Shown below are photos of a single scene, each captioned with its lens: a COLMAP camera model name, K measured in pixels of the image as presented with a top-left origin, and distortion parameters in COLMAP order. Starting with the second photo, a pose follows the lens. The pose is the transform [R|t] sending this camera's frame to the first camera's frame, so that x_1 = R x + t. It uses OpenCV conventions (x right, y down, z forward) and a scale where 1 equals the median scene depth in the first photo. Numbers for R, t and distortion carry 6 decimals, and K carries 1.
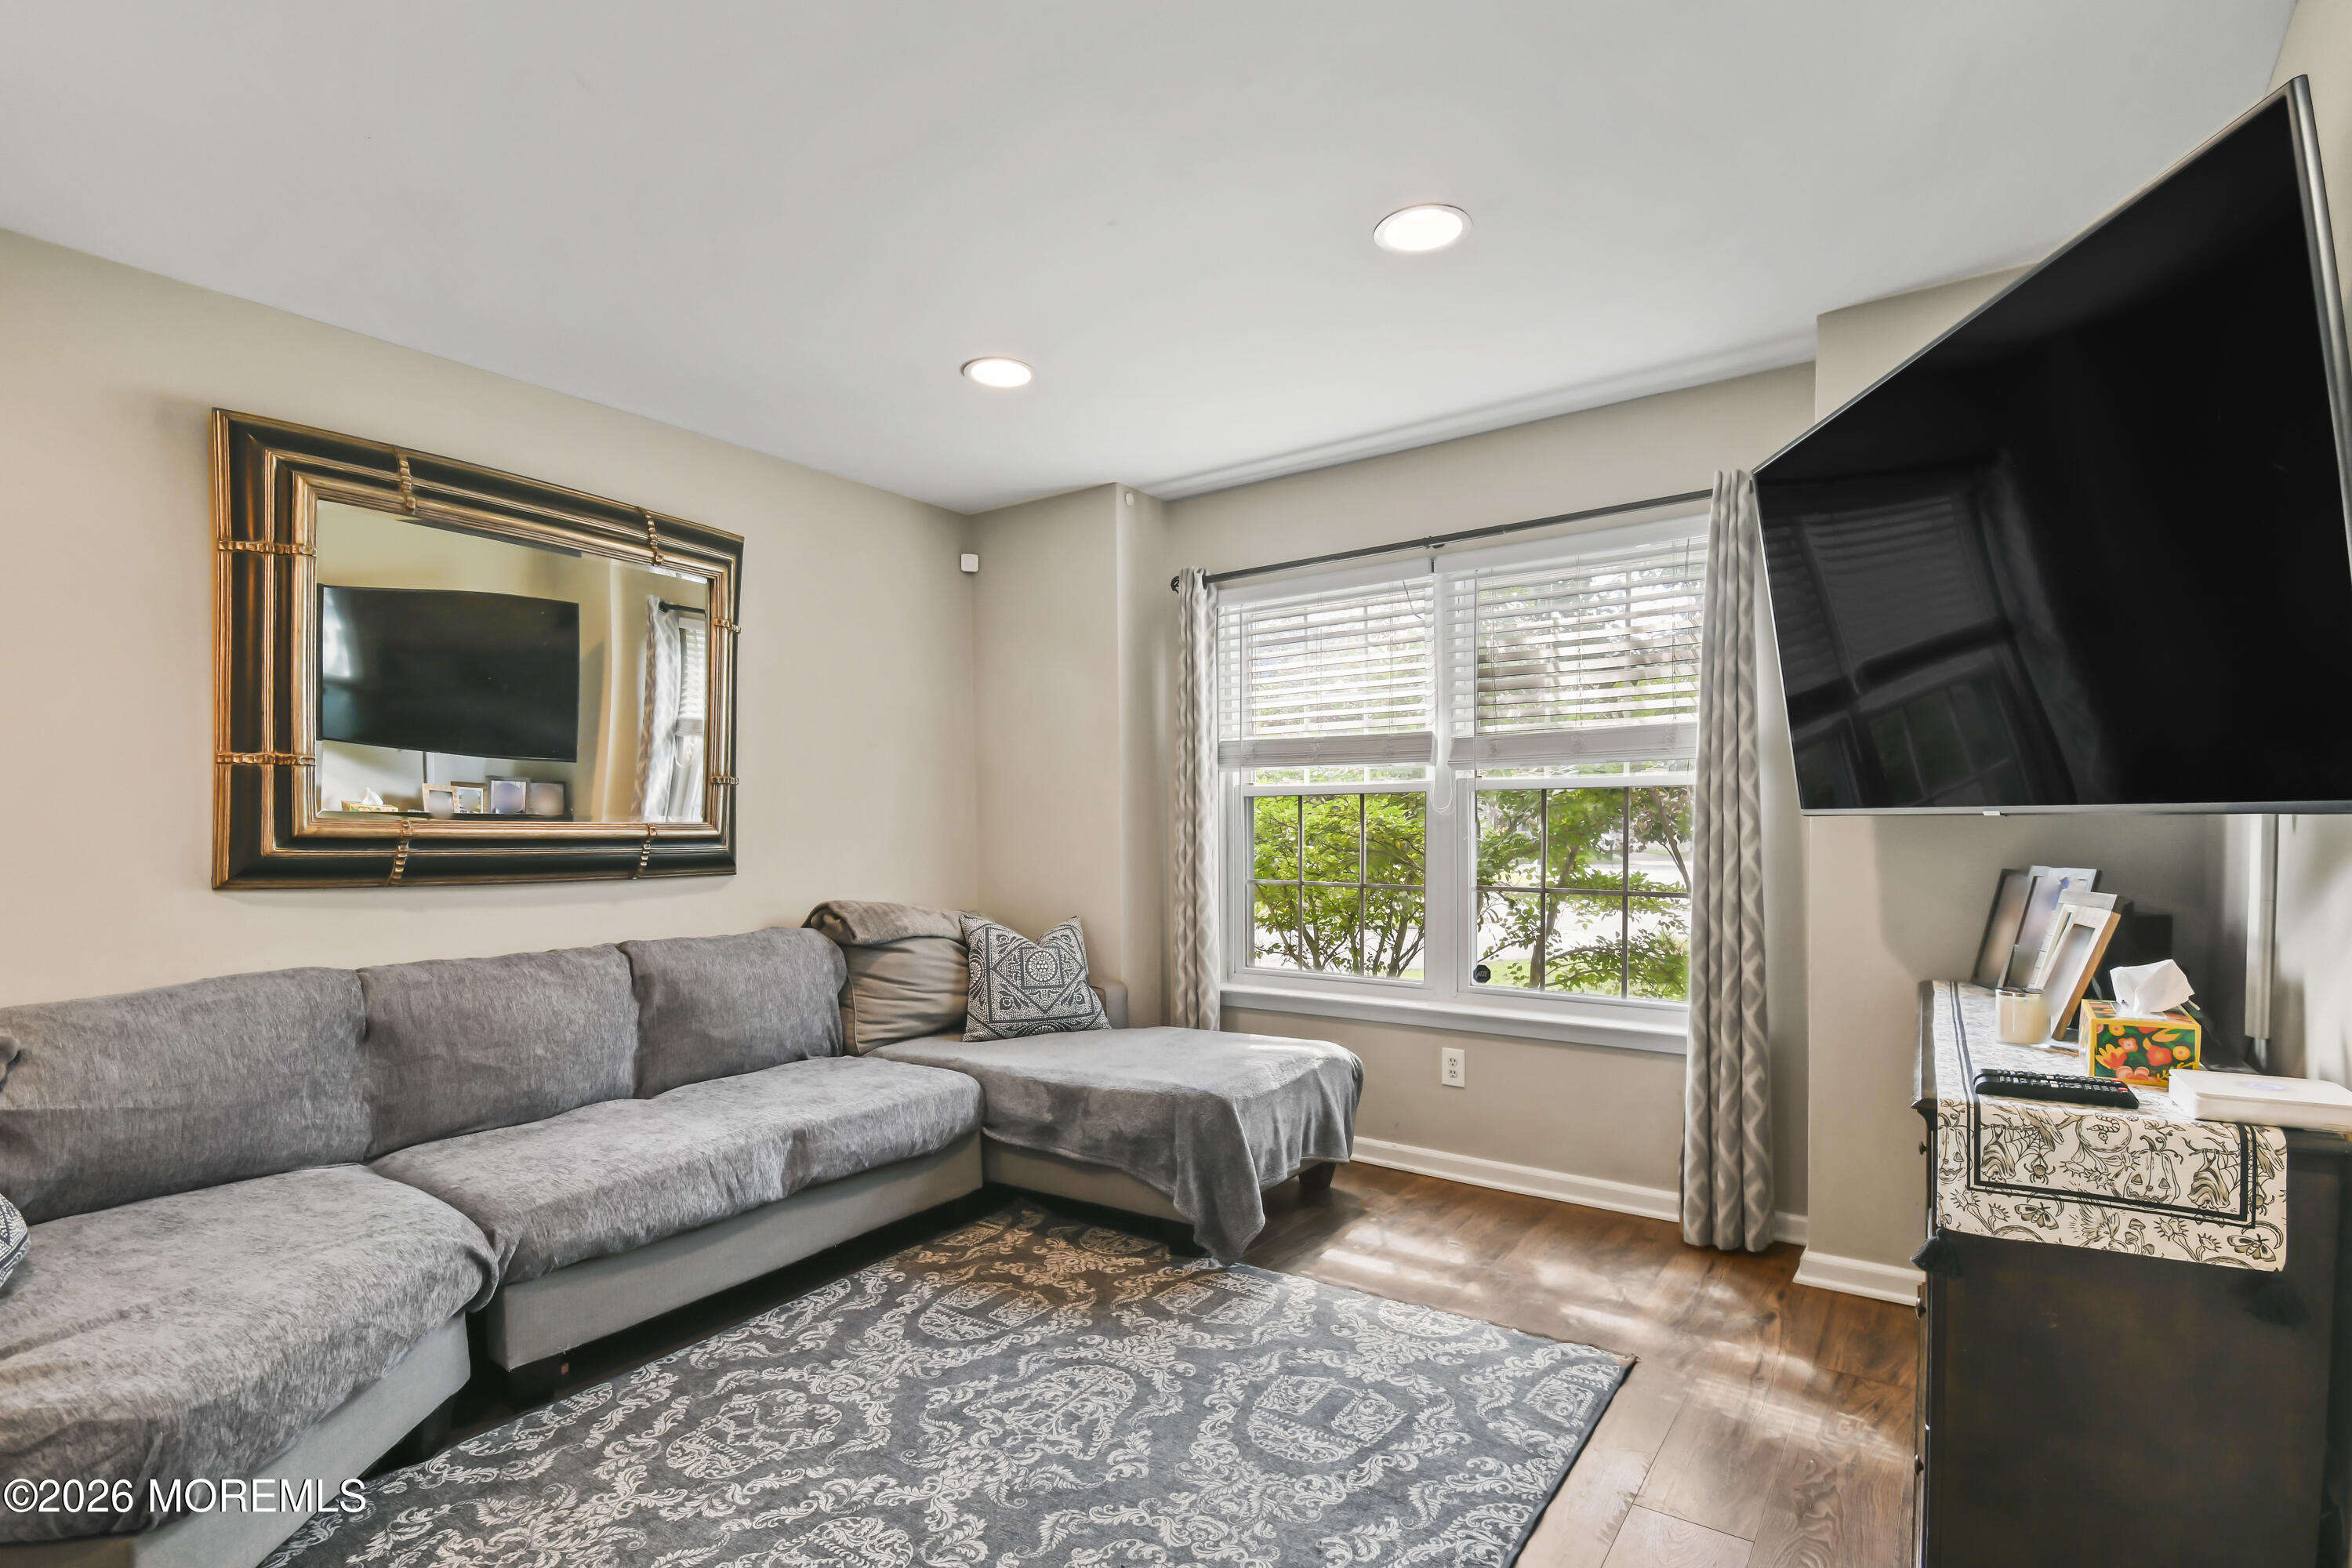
lens RADIAL K [[1125.2, 0, 1170.9], [0, 1125.2, 868.9], [0, 0, 1]] dist [0.050698, -0.043153]
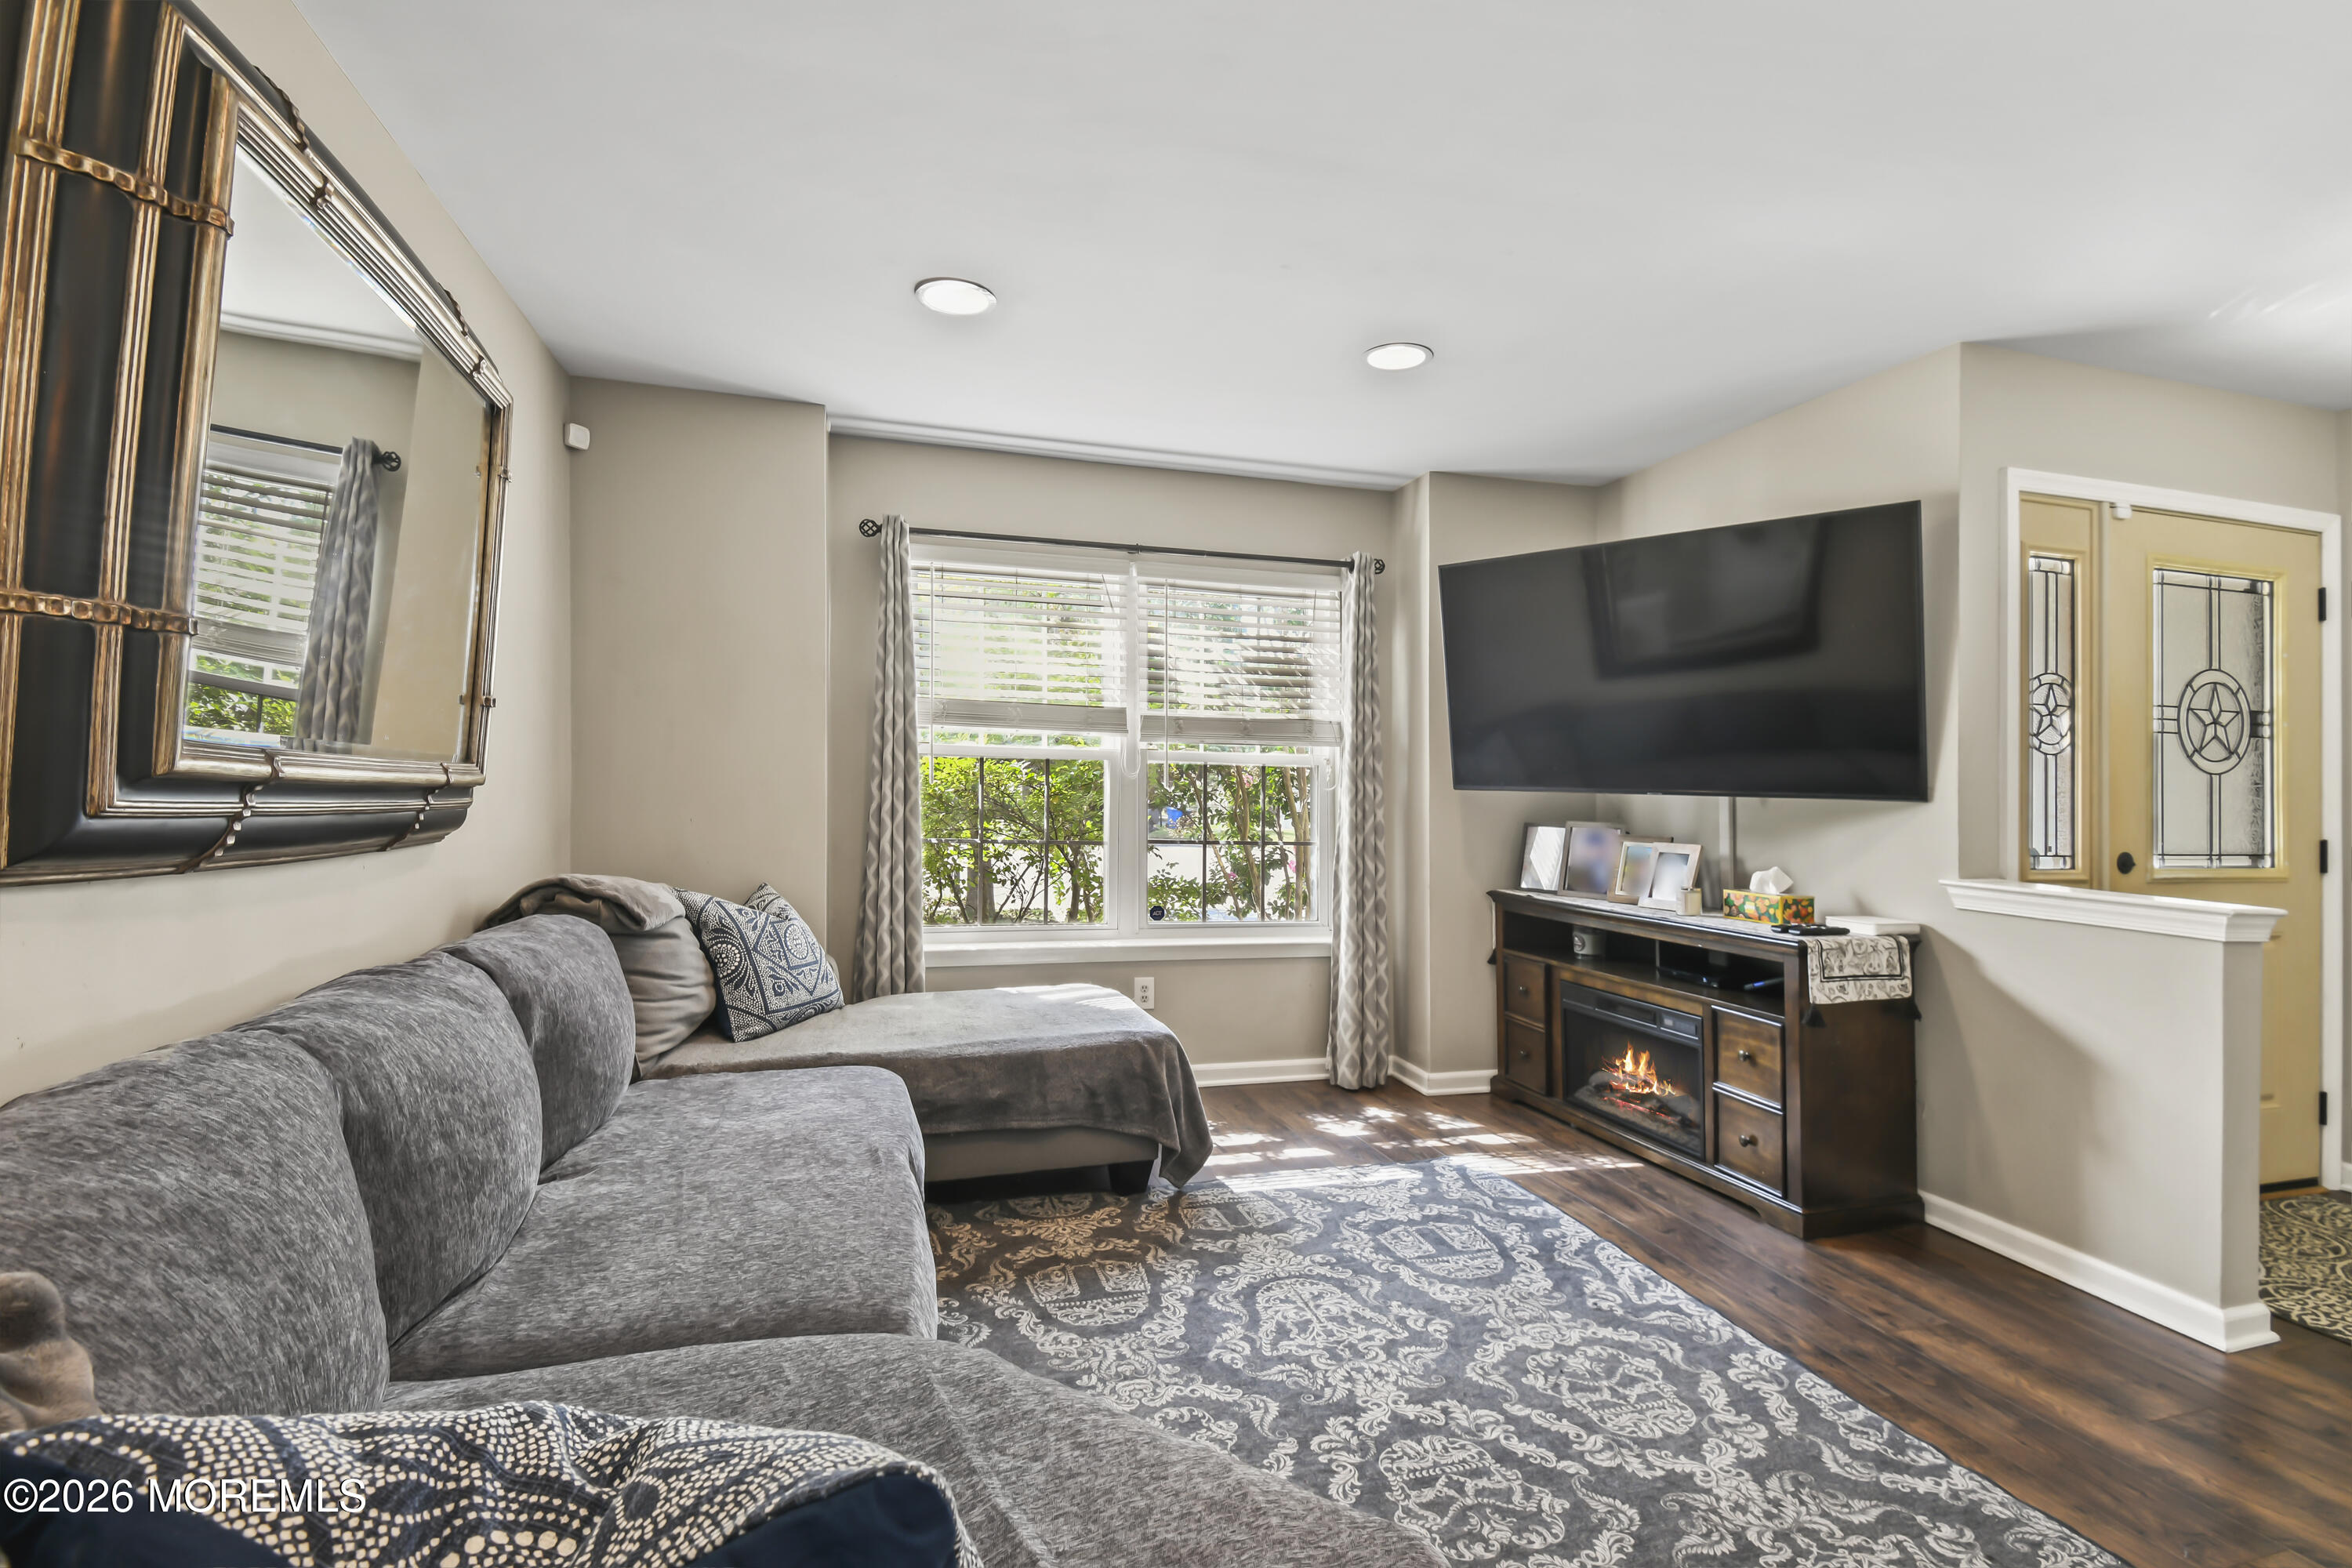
lens RADIAL K [[1079.2, 0, 1176.0], [0, 1079.2, 784.0], [0, 0, 1]] dist [0.048413, -0.036639]
pose [[0.633863, 0.021853, 0.773136, -0.862787], [0.005655, 0.999443, -0.032887, -0.008771], [-0.773425, 0.025218, 0.633387, 0.359304]]
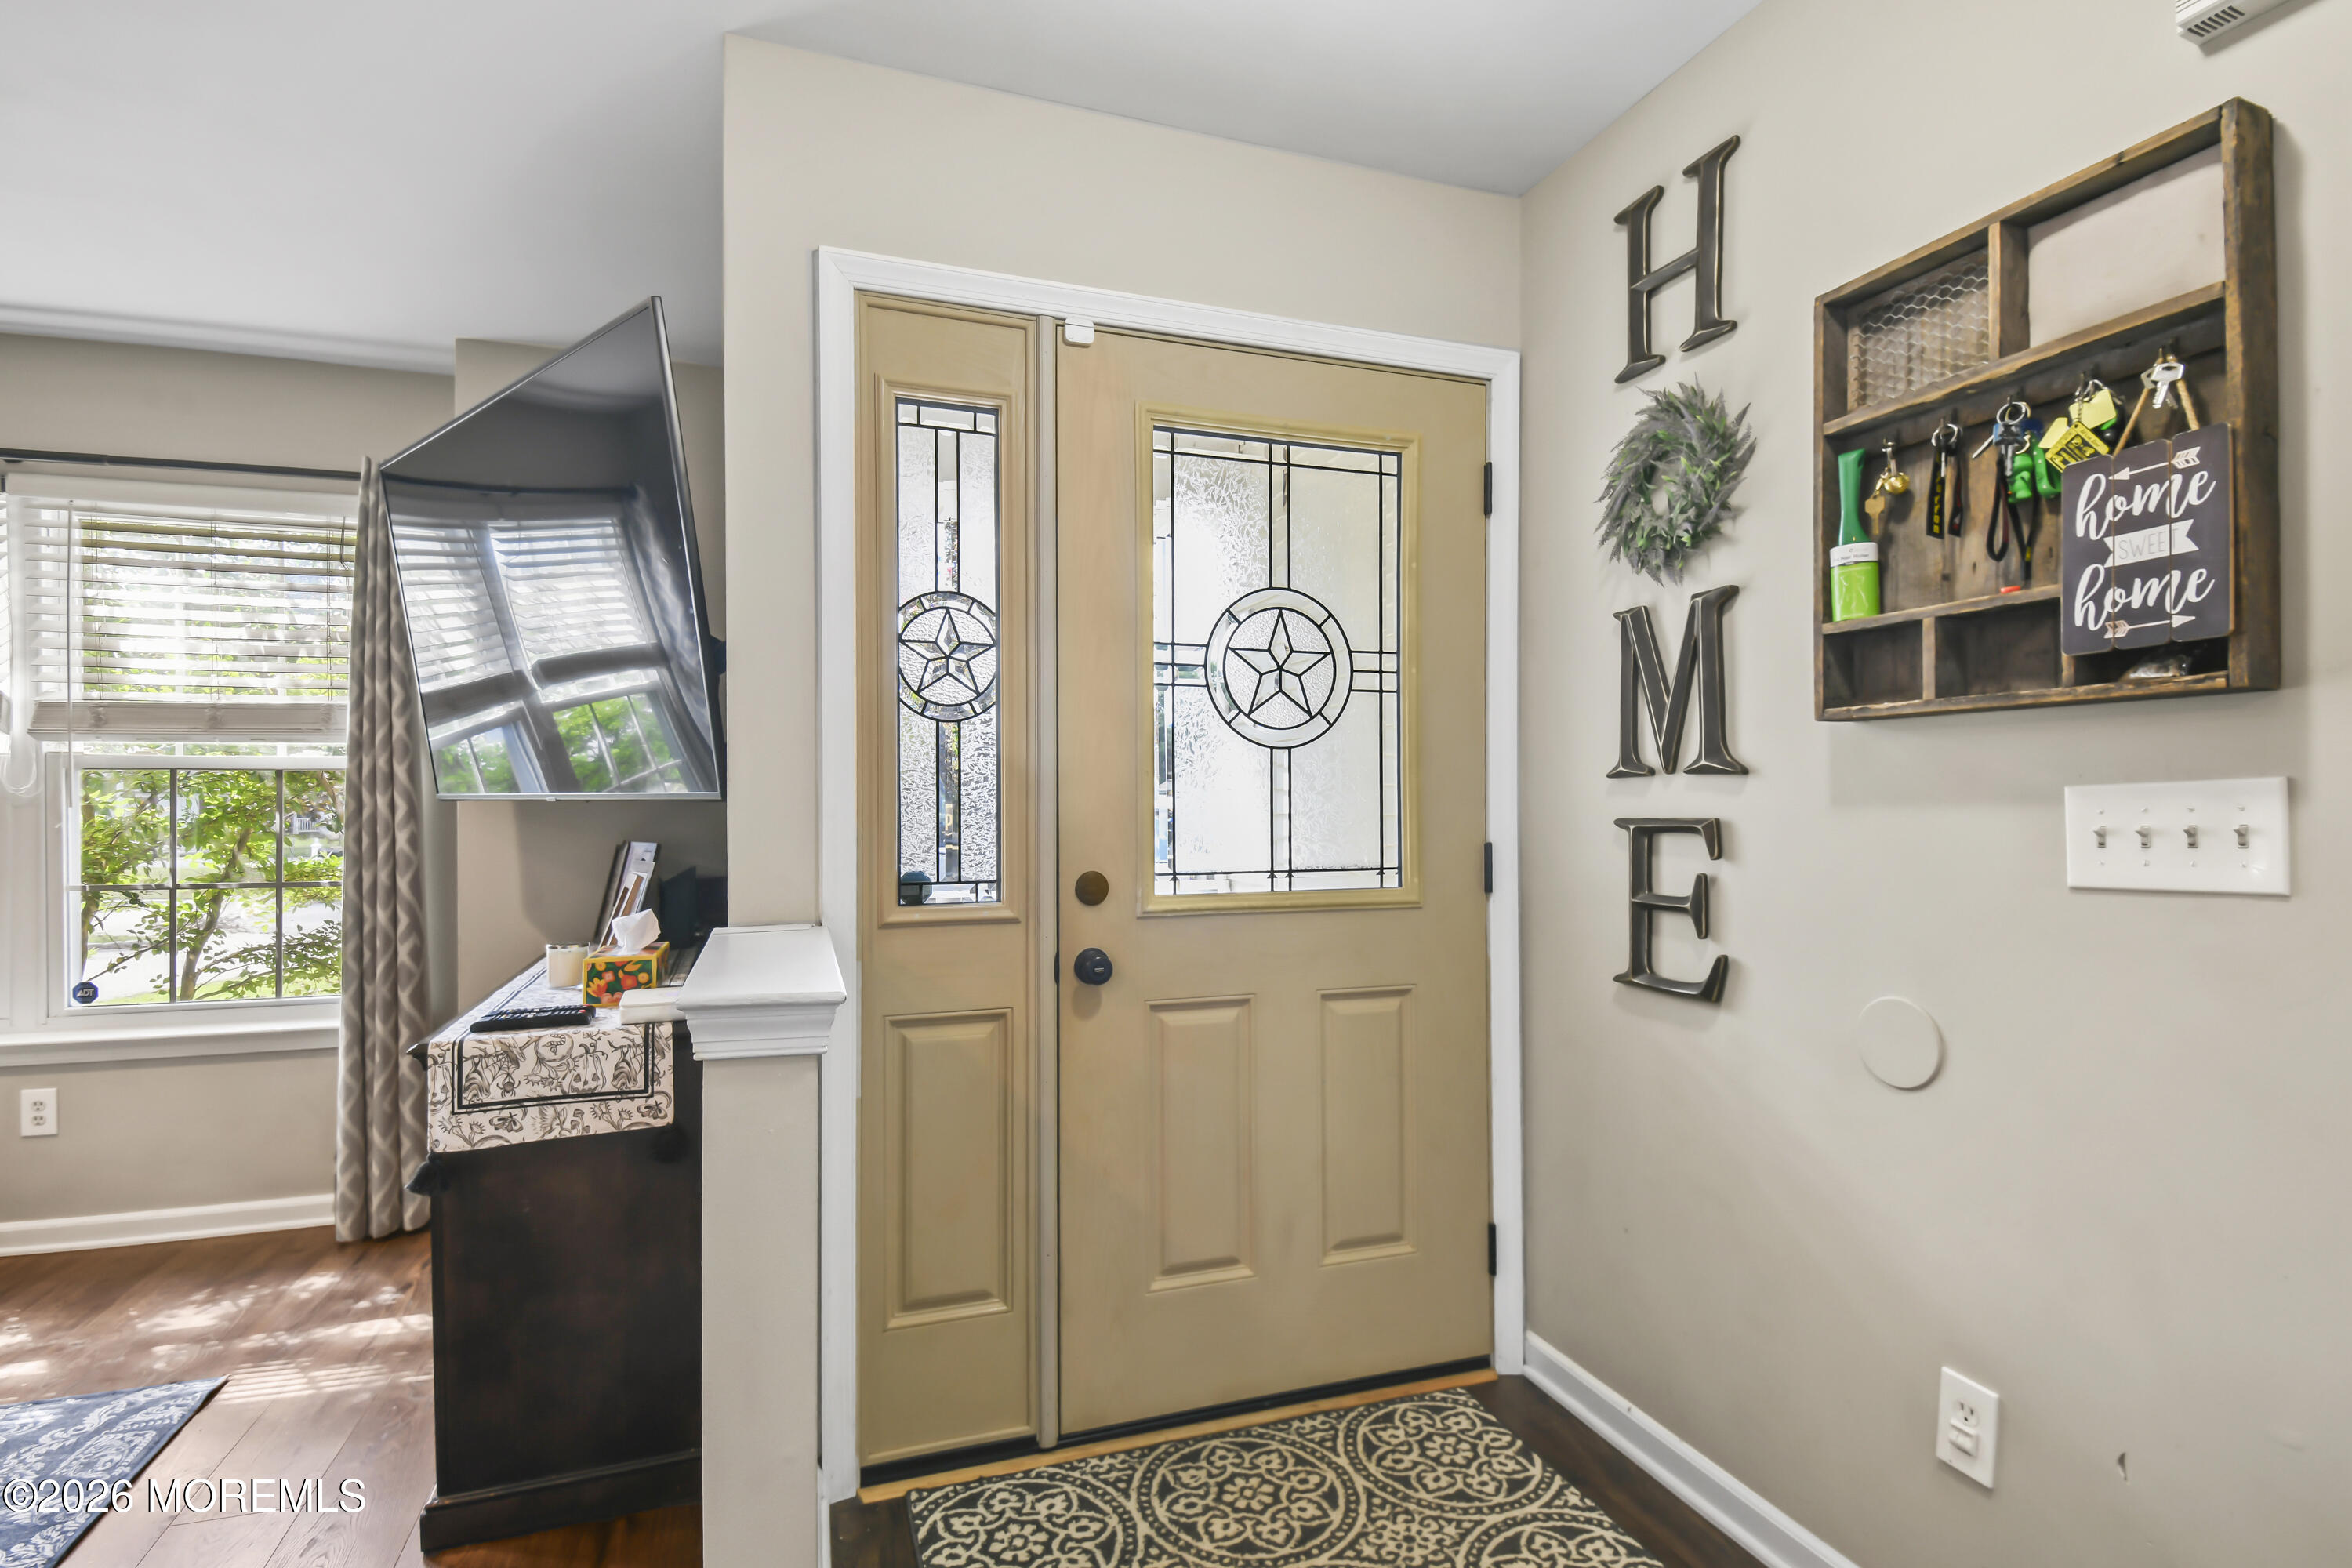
lens RADIAL K [[1118.1, 0, 1169.3], [0, 1118.1, 813.2], [0, 0, 1]] dist [0.035043, -0.030023]
pose [[0.580523, -0.001687, 0.814242, 0.097405], [0.031535, 0.999294, -0.020413, 0.008124], [-0.813633, 0.037527, 0.580167, -0.166763]]
